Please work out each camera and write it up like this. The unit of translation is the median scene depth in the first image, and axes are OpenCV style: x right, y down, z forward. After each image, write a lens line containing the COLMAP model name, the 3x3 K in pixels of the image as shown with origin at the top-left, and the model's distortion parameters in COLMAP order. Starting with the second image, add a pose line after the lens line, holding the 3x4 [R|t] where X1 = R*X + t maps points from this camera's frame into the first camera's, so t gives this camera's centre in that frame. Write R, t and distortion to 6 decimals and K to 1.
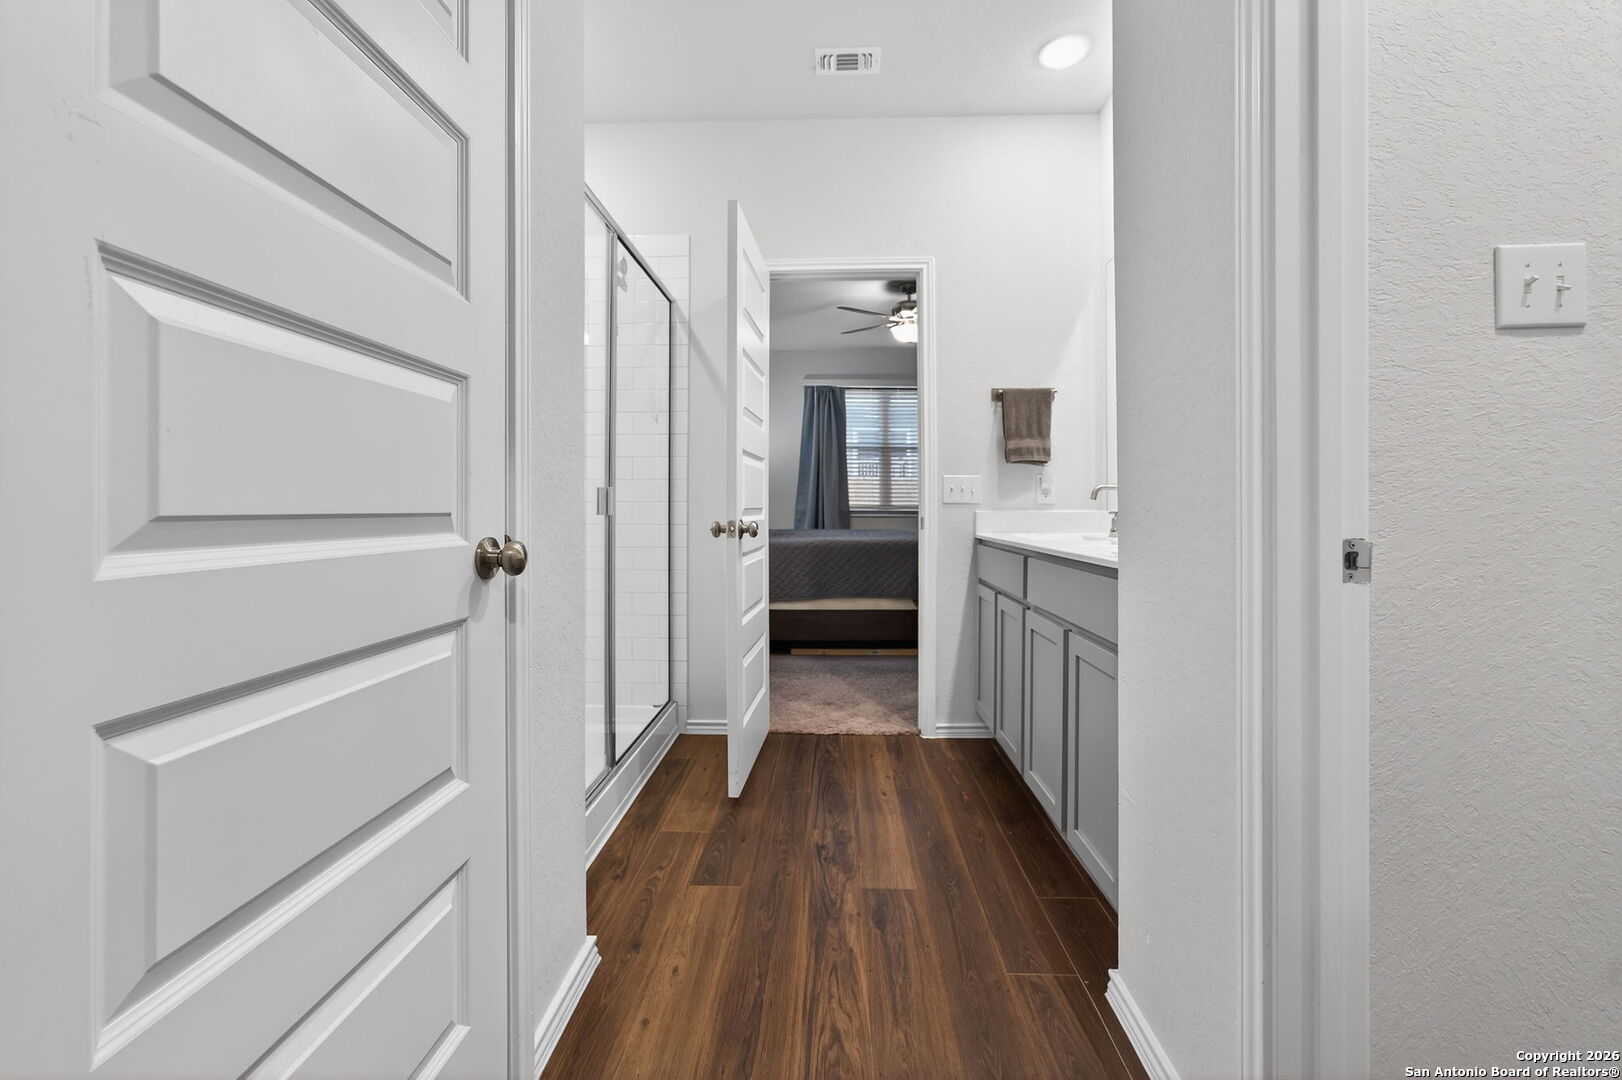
lens RADIAL K [[661.5, 0, 807.6], [0, 661.5, 508.4], [0, 0, 1]] dist [-0.000022, 0.000026]
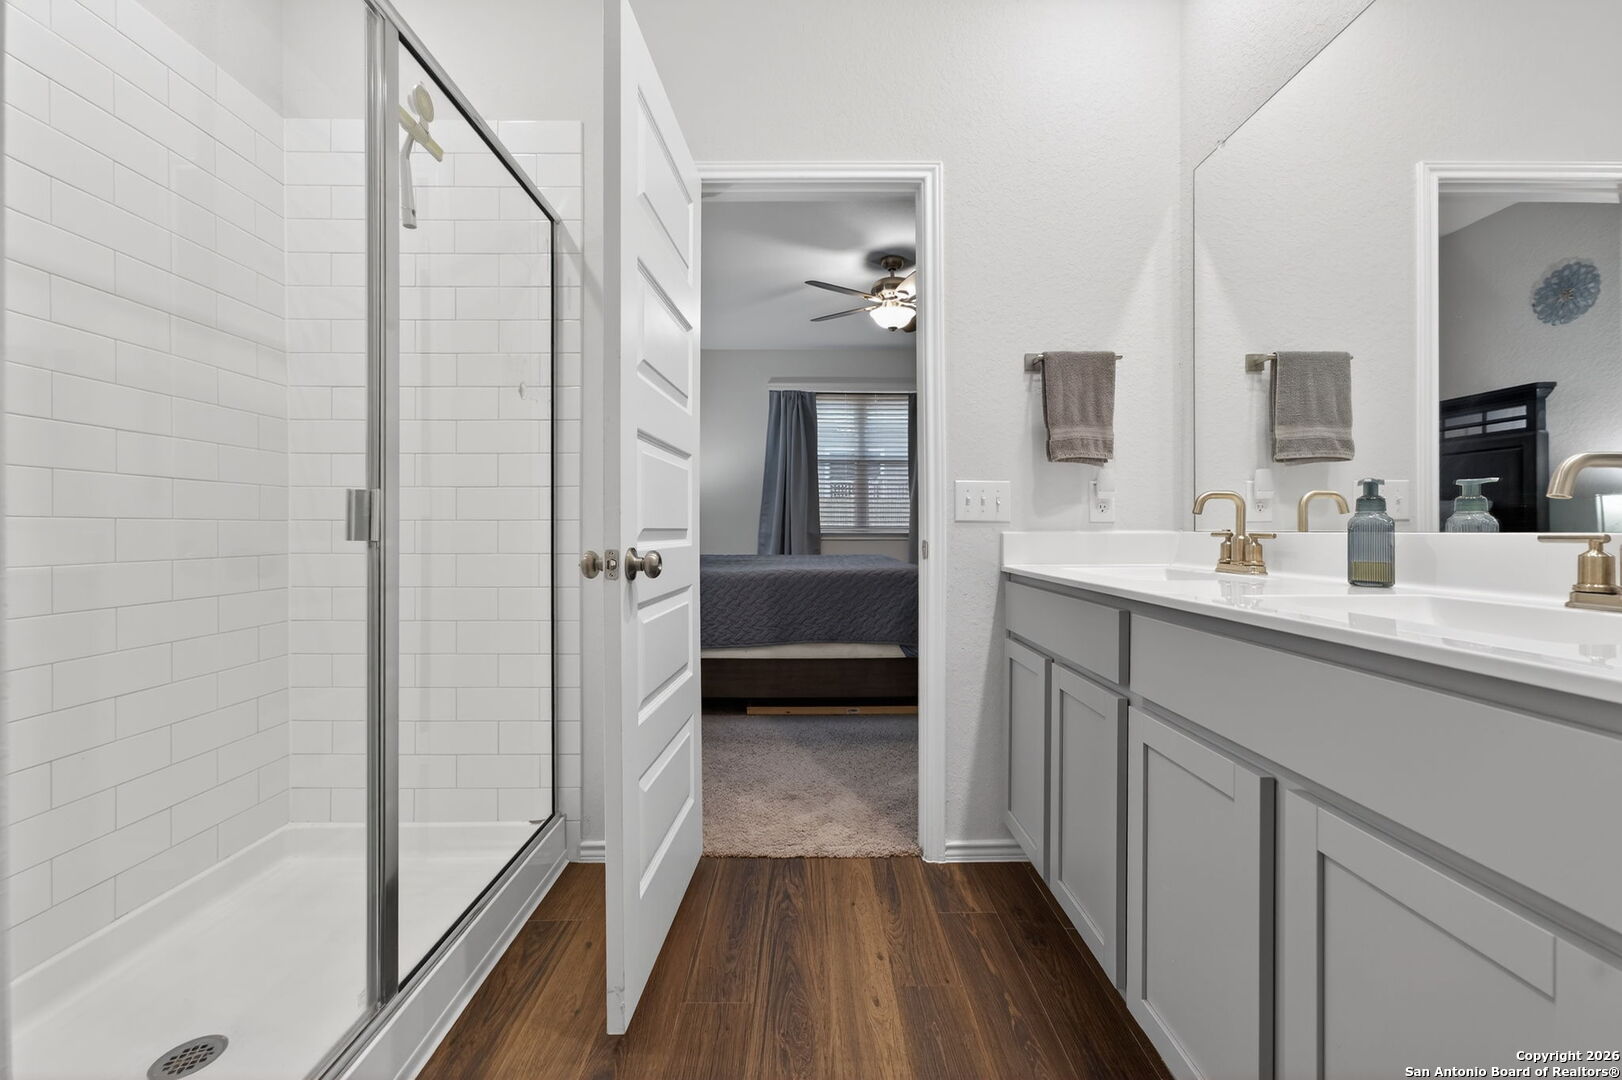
lens RADIAL K [[662.6, 0, 811.0], [0, 662.6, 540.0], [0, 0, 1]] dist [0.000256, 0.000147]
pose [[0.998884, -0.002036, 0.047186, 0.022710], [0.001388, 0.999904, 0.013758, 0.002052], [-0.047209, -0.013677, 0.998791, 0.321030]]
